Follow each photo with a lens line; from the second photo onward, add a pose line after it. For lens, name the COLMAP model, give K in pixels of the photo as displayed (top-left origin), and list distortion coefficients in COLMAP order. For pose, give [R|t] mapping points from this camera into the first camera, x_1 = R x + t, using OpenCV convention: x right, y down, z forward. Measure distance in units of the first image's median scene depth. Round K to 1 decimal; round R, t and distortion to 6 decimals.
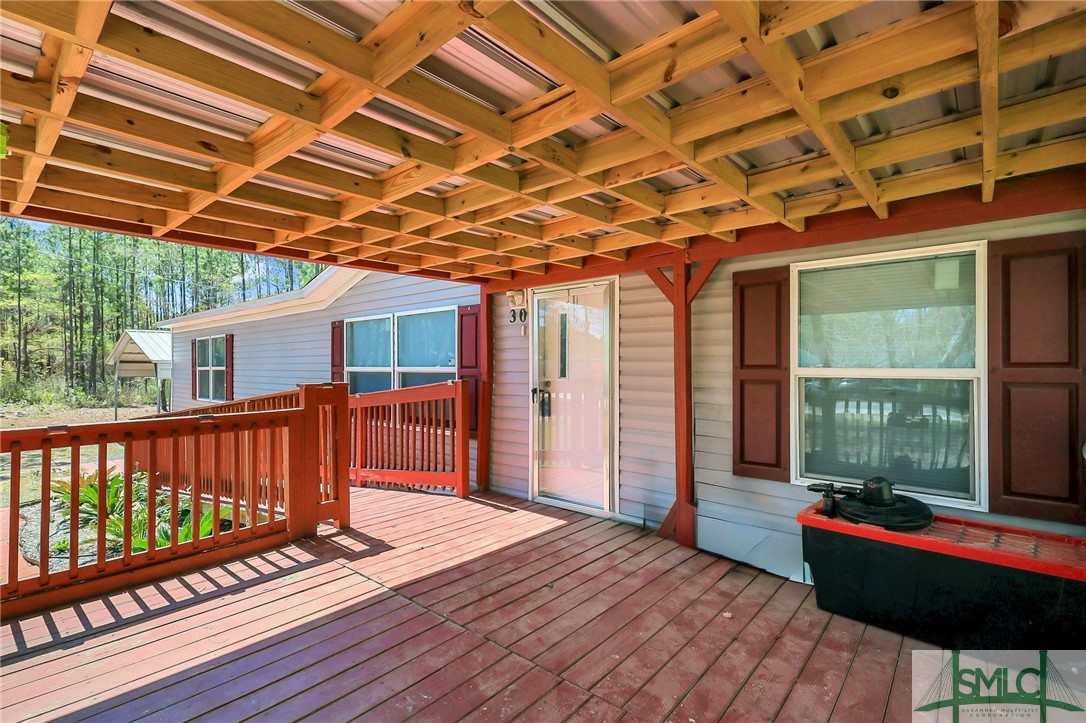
lens RADIAL K [[507.7, 0, 543.0], [0, 507.7, 361.5], [0, 0, 1]] dist [-0.001264, -0.000243]
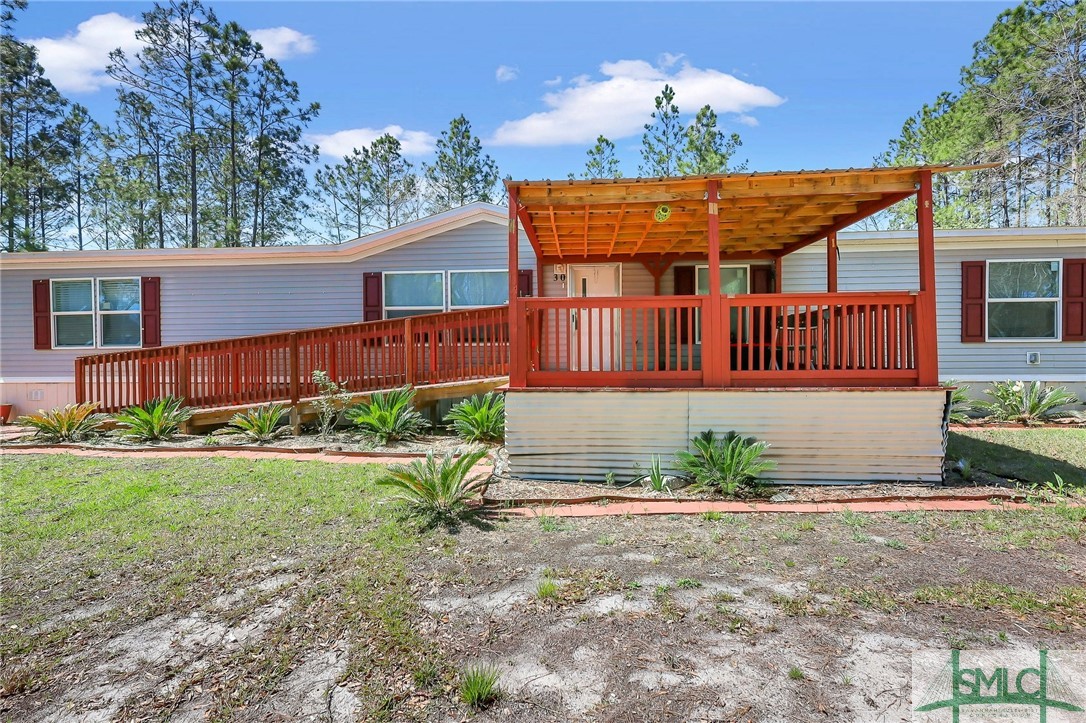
lens RADIAL K [[507.7, 0, 543.0], [0, 507.7, 361.5], [0, 0, 1]] dist [-0.001264, -0.000243]
pose [[0.796168, -0.006862, 0.605037, -1.092205], [0.001346, 0.999953, 0.009570, 0.180920], [-0.605074, -0.006805, 0.796140, -0.427903]]
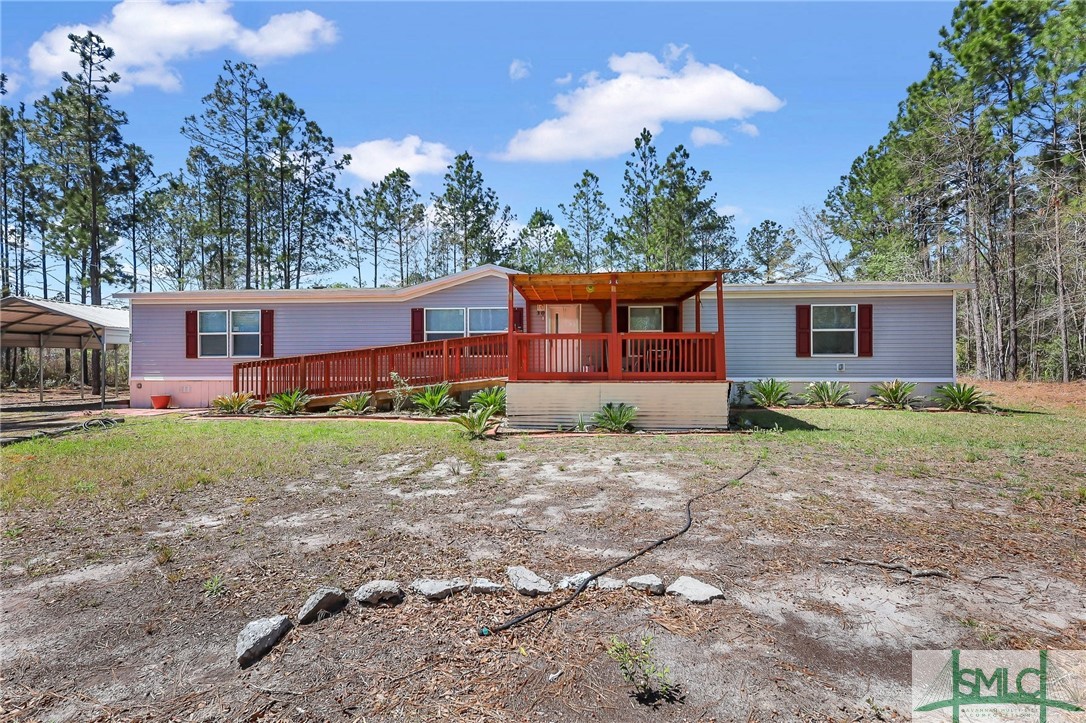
lens RADIAL K [[501.4, 0, 543.0], [0, 501.4, 361.5], [0, 0, 1]] dist [-0.000534, 0.000099]
pose [[0.791506, 0.006330, 0.611129, -1.566445], [-0.003068, 0.999975, -0.006385, 0.181317], [-0.611154, 0.003179, 0.791505, -1.130578]]
